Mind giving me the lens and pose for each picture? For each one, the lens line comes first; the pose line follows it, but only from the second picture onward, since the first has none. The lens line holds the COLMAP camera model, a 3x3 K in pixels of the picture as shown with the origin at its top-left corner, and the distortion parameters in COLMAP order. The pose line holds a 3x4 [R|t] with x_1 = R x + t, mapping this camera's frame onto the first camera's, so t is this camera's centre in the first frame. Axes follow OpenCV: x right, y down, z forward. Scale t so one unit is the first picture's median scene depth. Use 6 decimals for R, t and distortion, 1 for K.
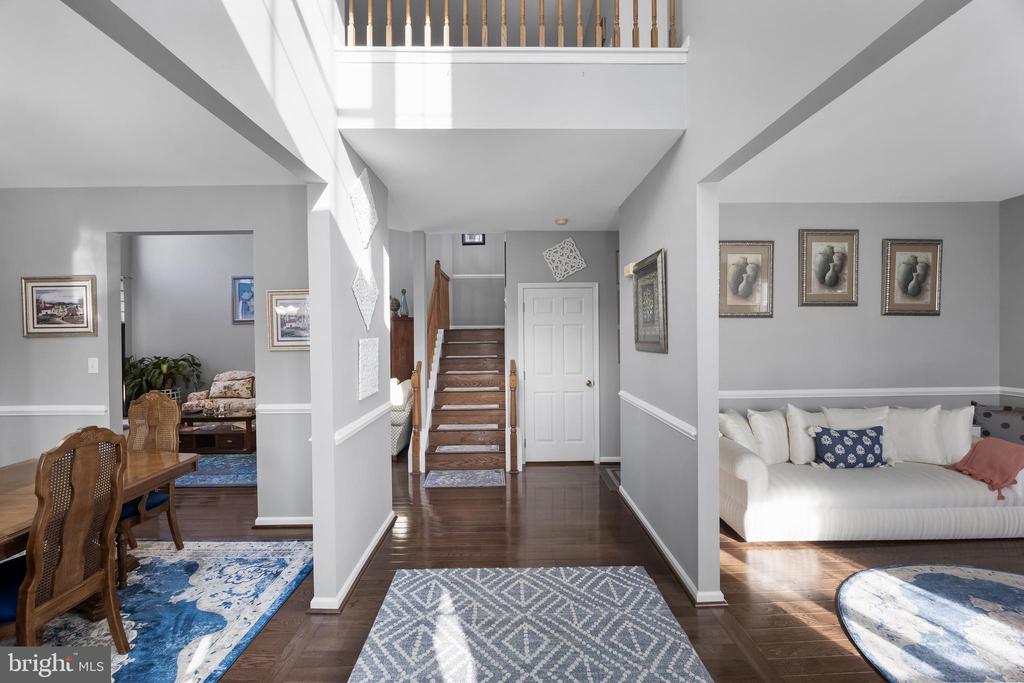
lens RADIAL K [[440.9, 0, 513.9], [0, 440.9, 338.2], [0, 0, 1]] dist [-0.002023, -0.000157]
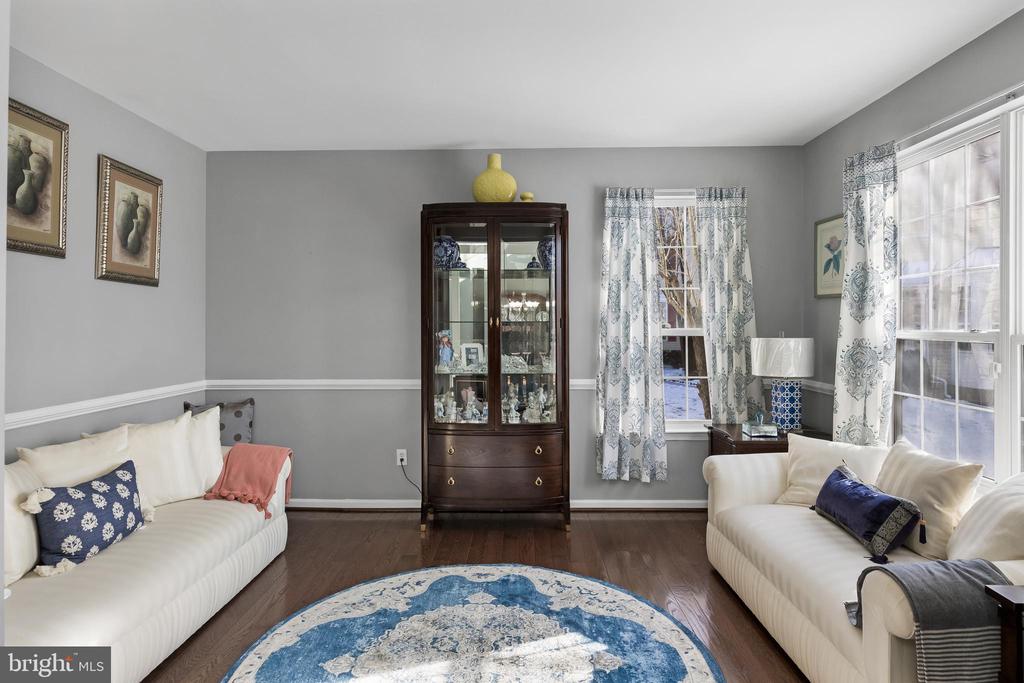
lens RADIAL K [[584.3, 0, 503.9], [0, 584.3, 322.8], [0, 0, 1]] dist [0.001027, -0.000249]
pose [[0.032745, 0.017097, 0.999318, 0.056429], [0.010066, 0.999797, -0.017435, 0.032798], [-0.999413, 0.010630, 0.032566, 0.471307]]
